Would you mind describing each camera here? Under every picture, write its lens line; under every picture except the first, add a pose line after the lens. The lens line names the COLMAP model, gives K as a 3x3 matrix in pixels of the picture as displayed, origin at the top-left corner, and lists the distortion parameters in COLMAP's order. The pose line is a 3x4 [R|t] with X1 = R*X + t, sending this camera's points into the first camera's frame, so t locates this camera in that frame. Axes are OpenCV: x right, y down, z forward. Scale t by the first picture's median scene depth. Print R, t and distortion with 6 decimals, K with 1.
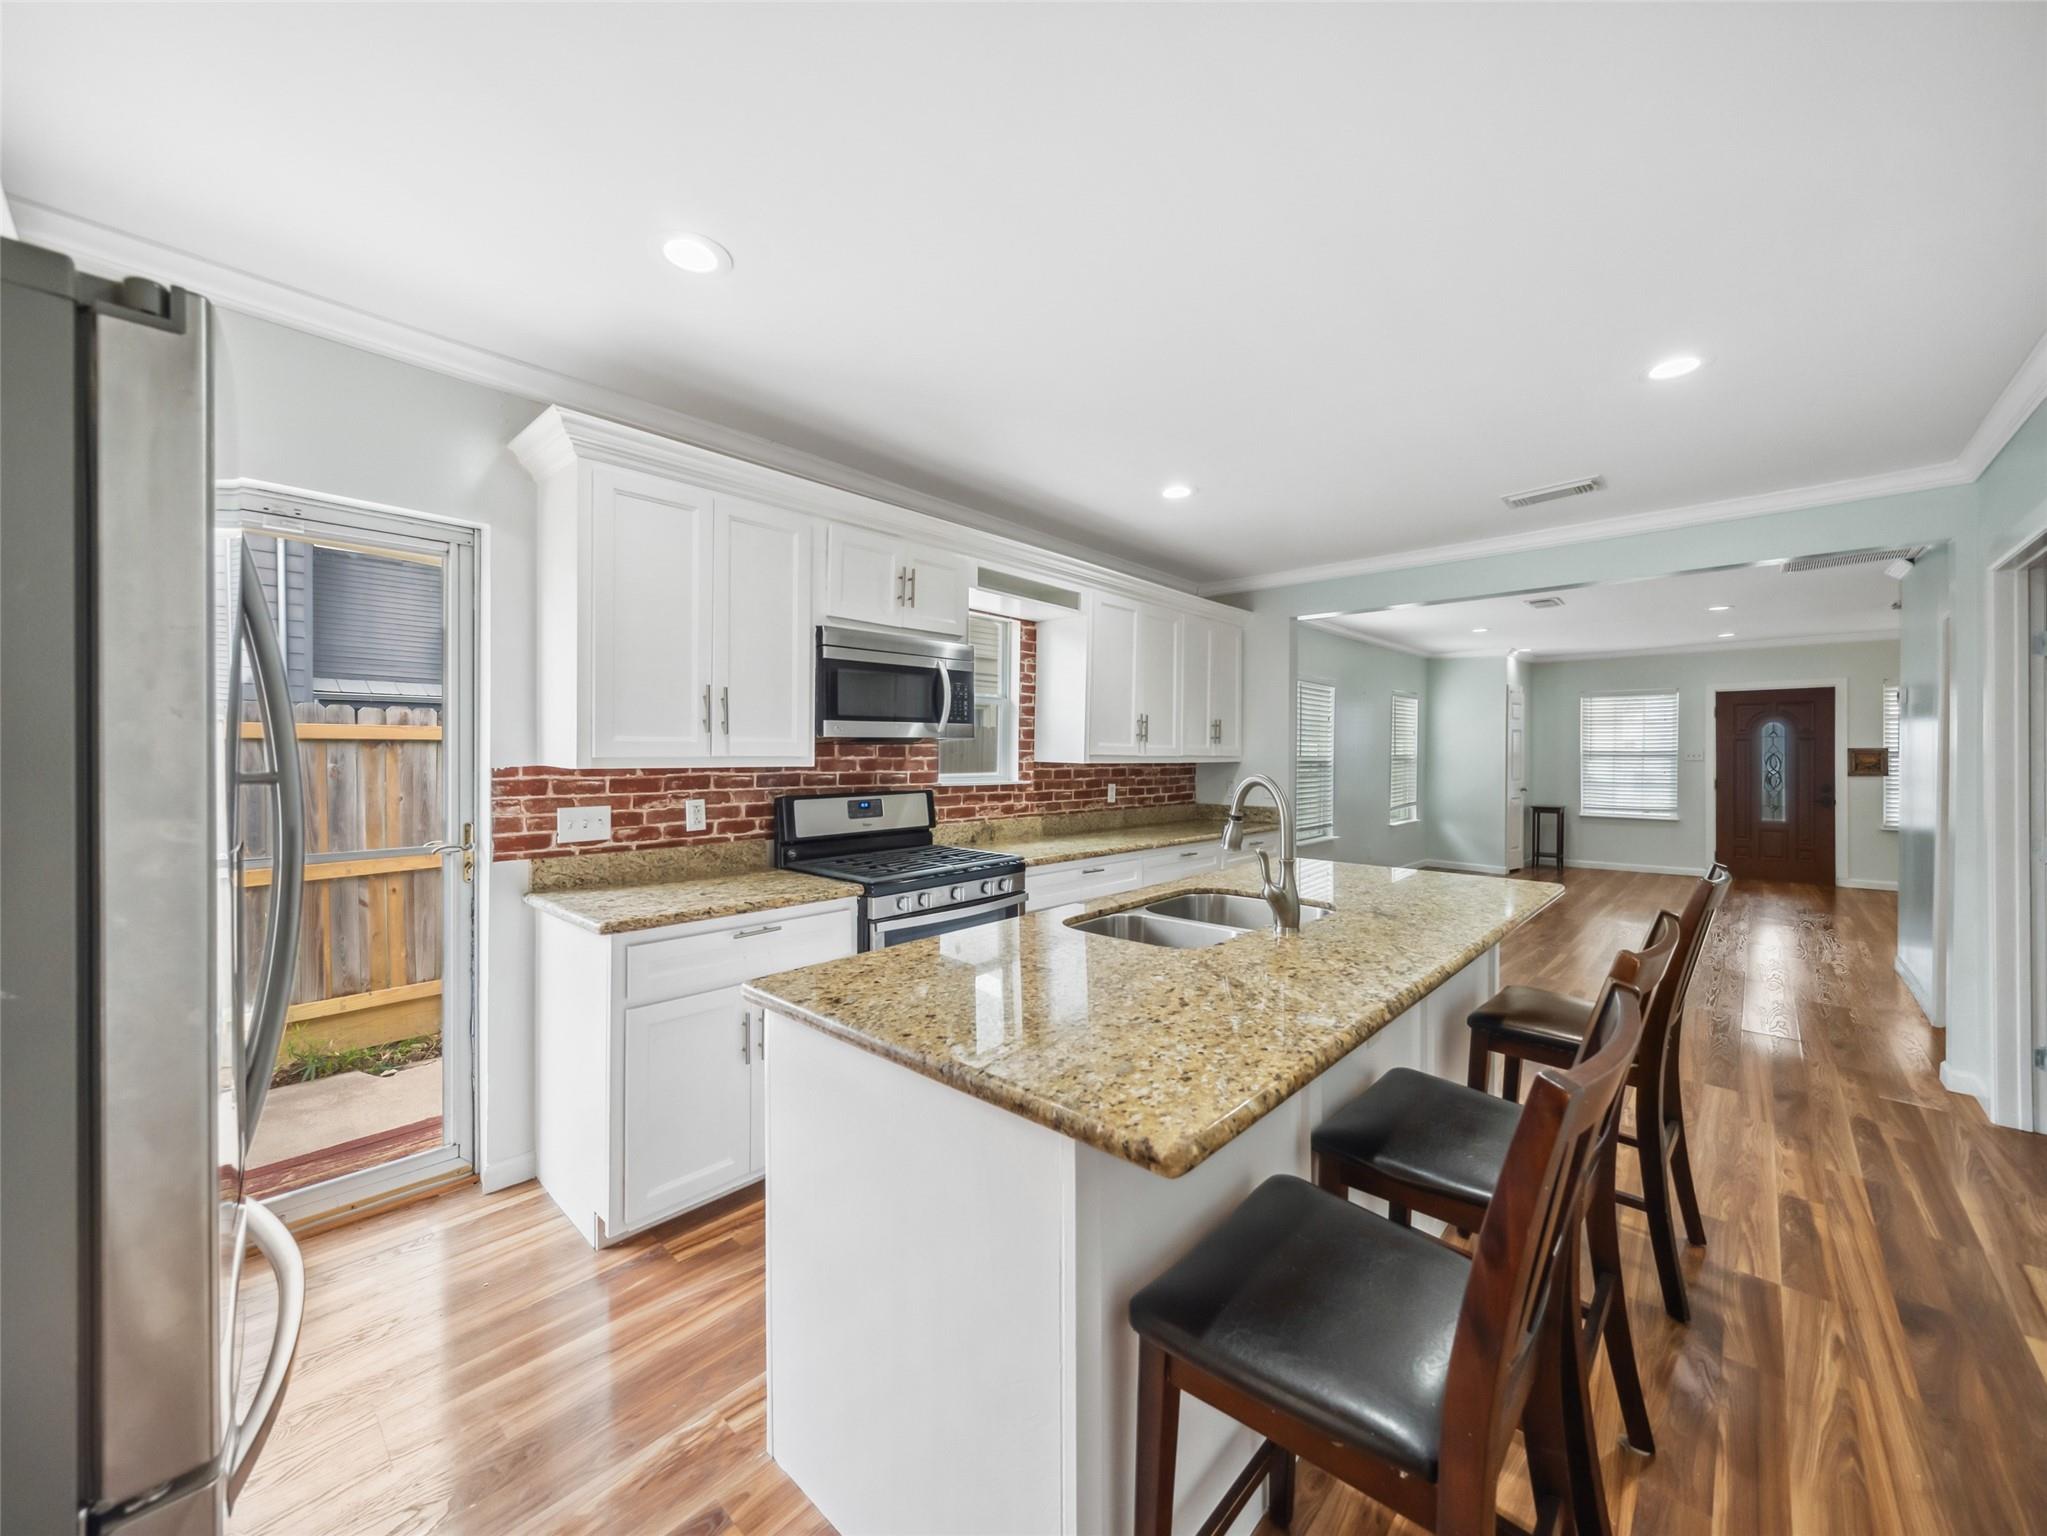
lens RADIAL K [[803.6, 0, 1015.0], [0, 803.6, 759.2], [0, 0, 1]] dist [0.010245, -0.003562]
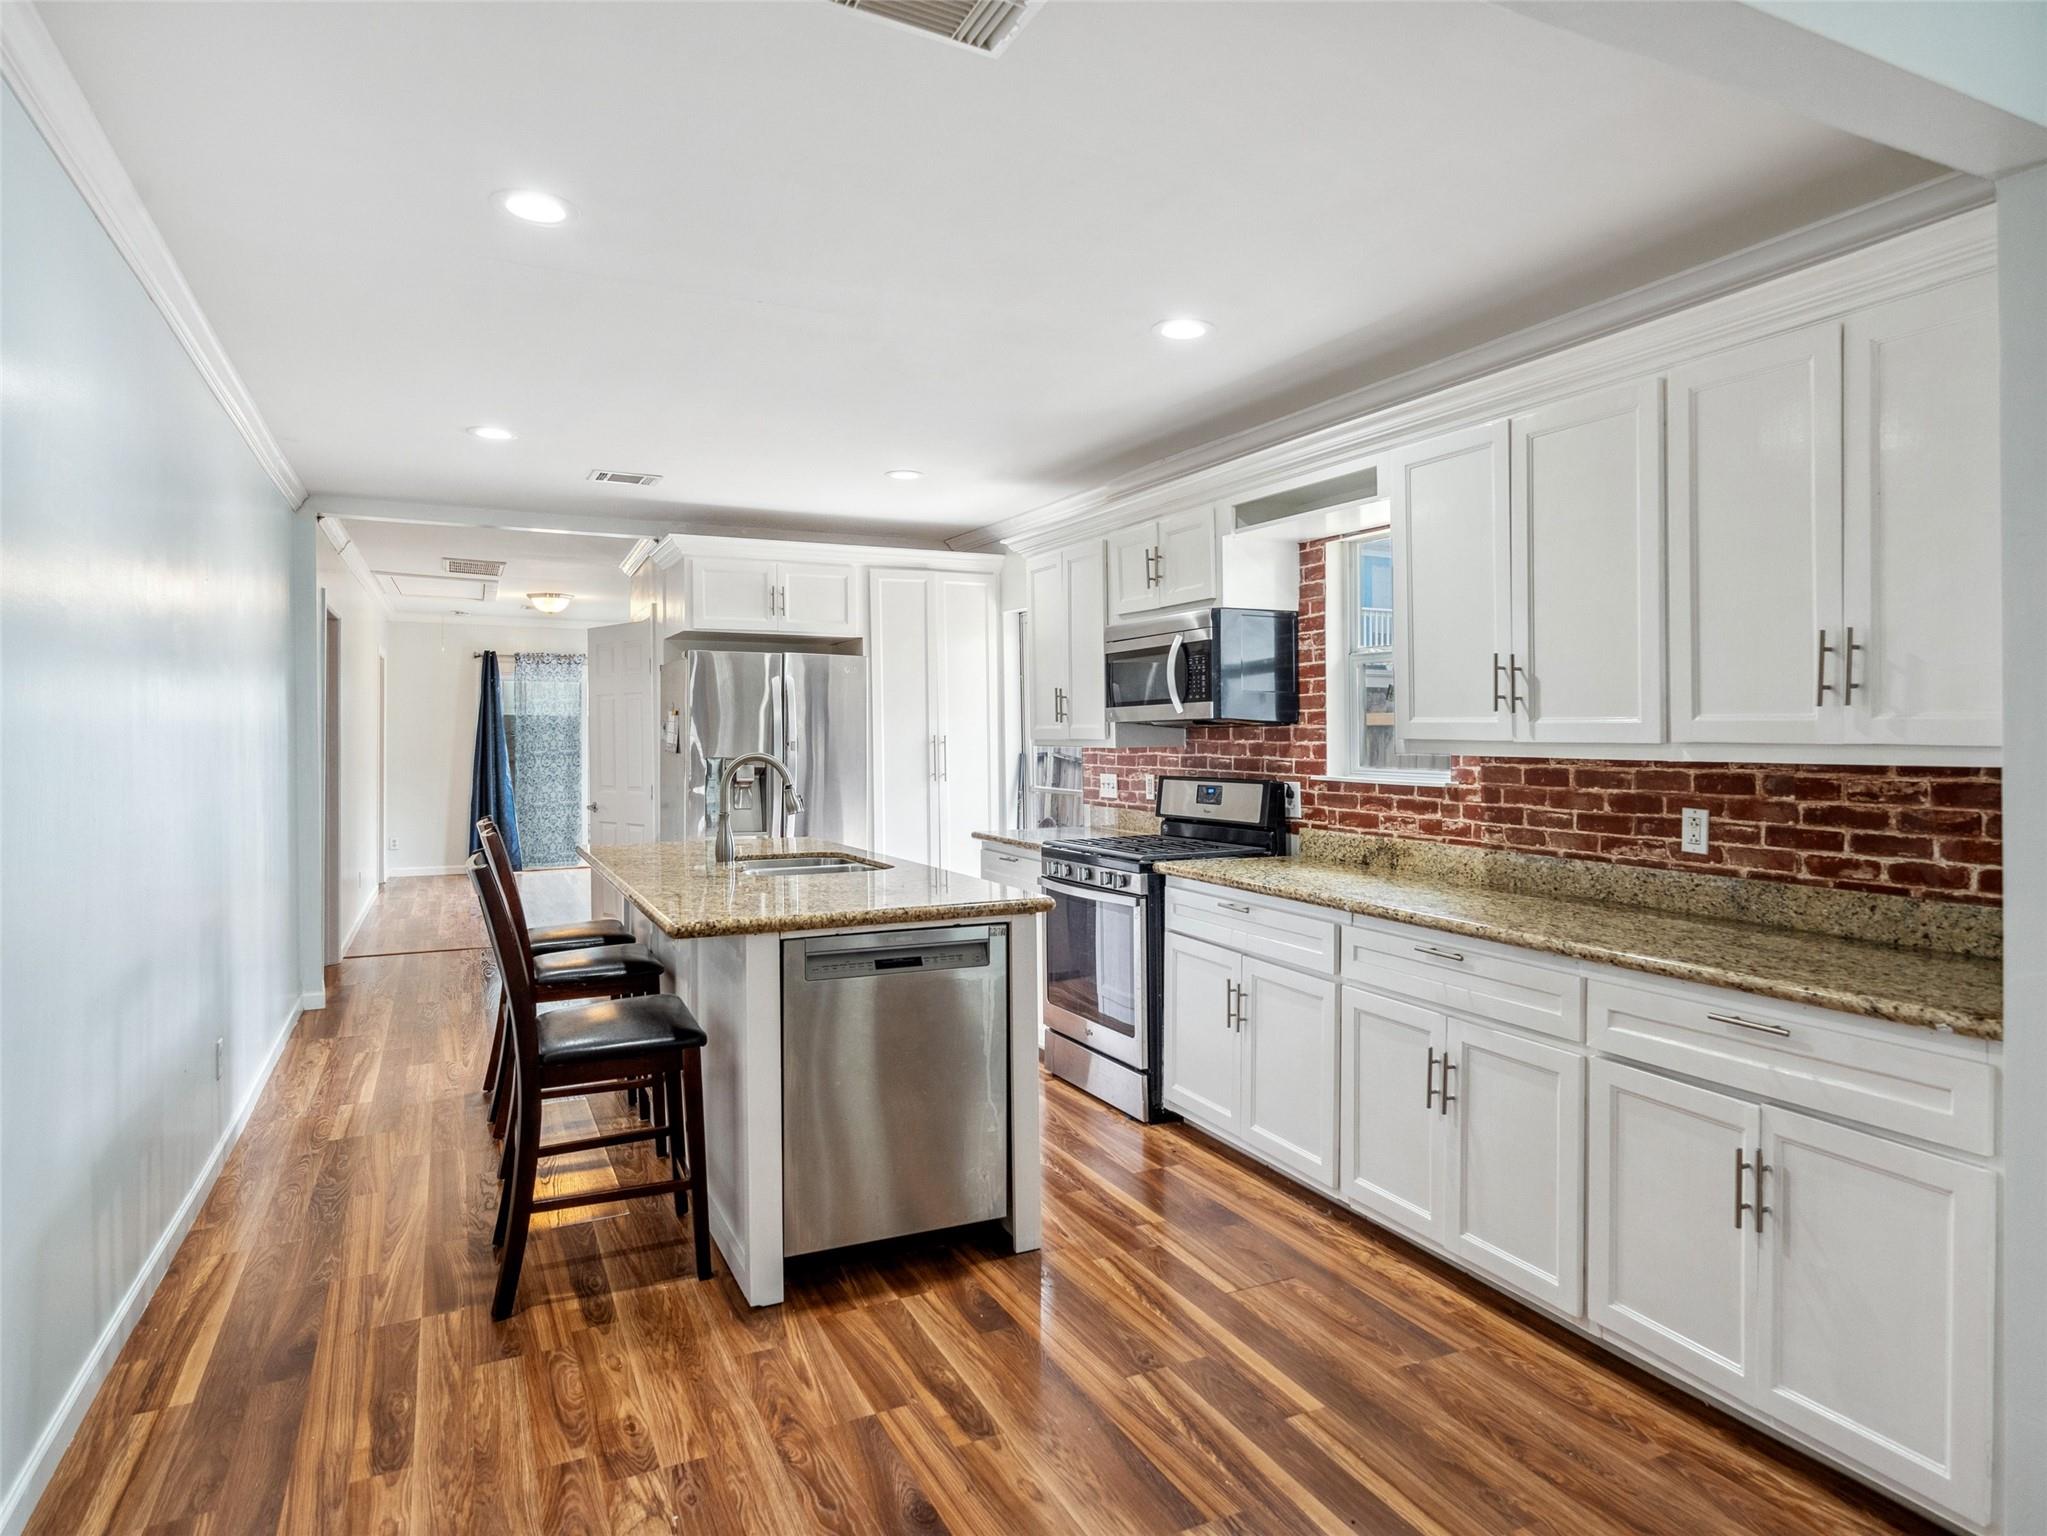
lens RADIAL K [[1194.4, 0, 1029.4], [0, 1194.4, 748.2], [0, 0, 1]] dist [-0.004204, 0.002467]
pose [[-0.371418, 0.006805, -0.928441, 0.786389], [-0.008989, 0.999900, 0.010925, -0.004486], [0.928422, 0.012403, -0.371319, 0.863737]]
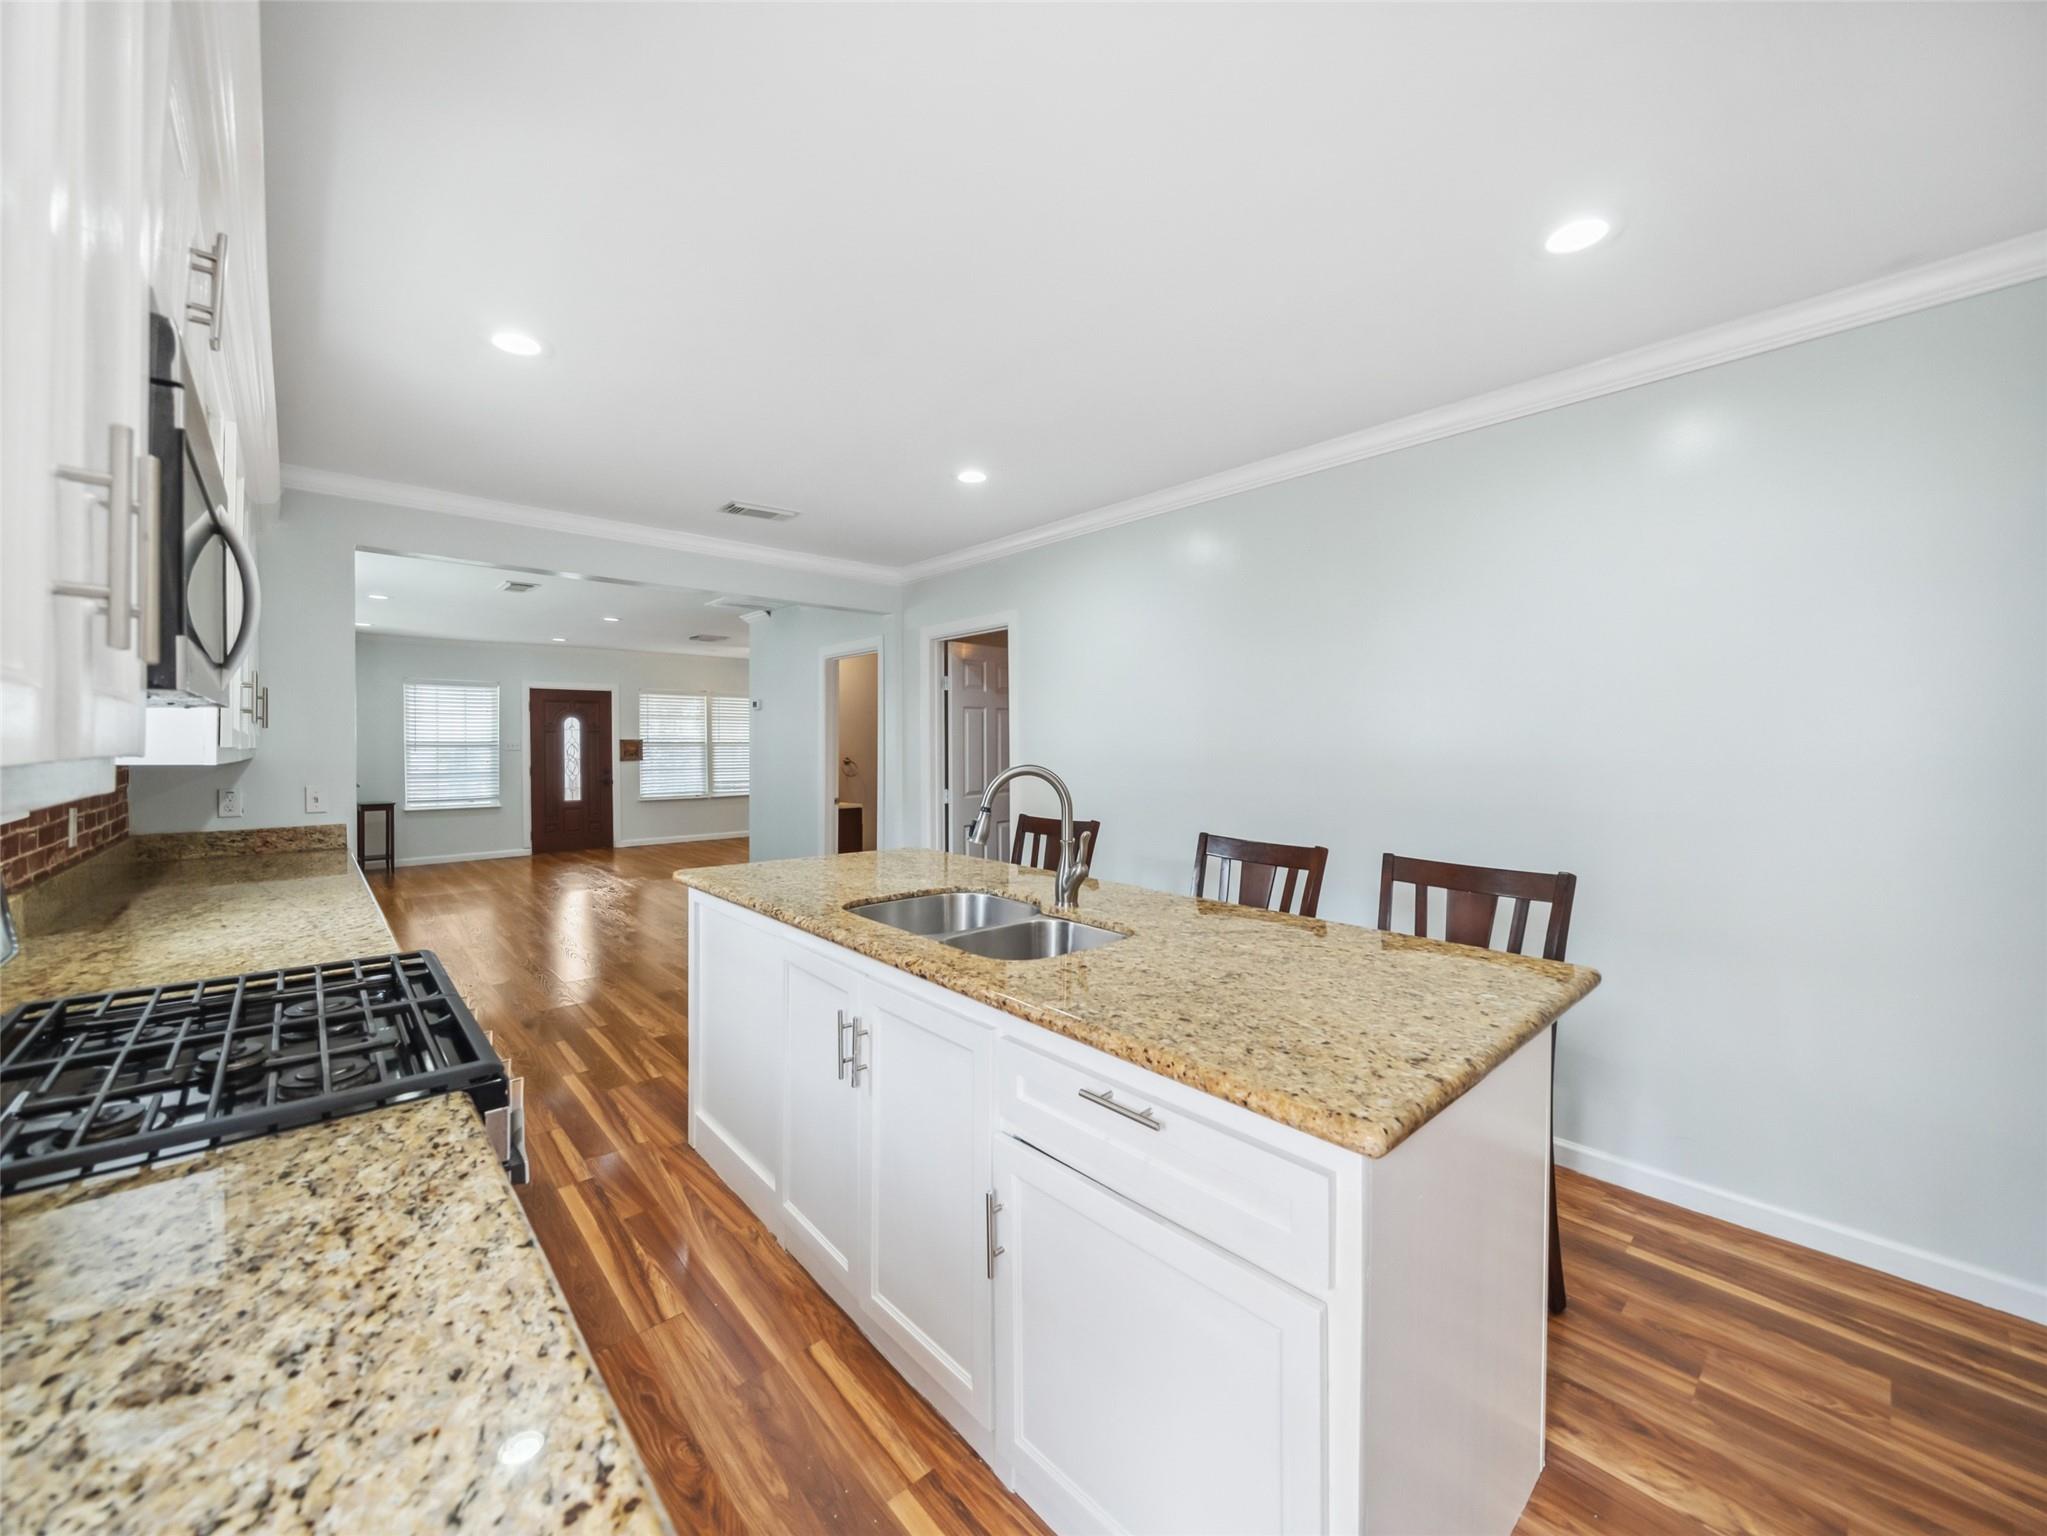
lens RADIAL K [[803.6, 0, 1025.7], [0, 803.6, 748.7], [0, 0, 1]] dist [0.010245, -0.003562]
pose [[0.095026, -0.006932, 0.995451, -0.297389], [0.006367, 0.999960, 0.006355, -0.004482], [-0.995454, 0.005734, 0.095067, 0.369591]]
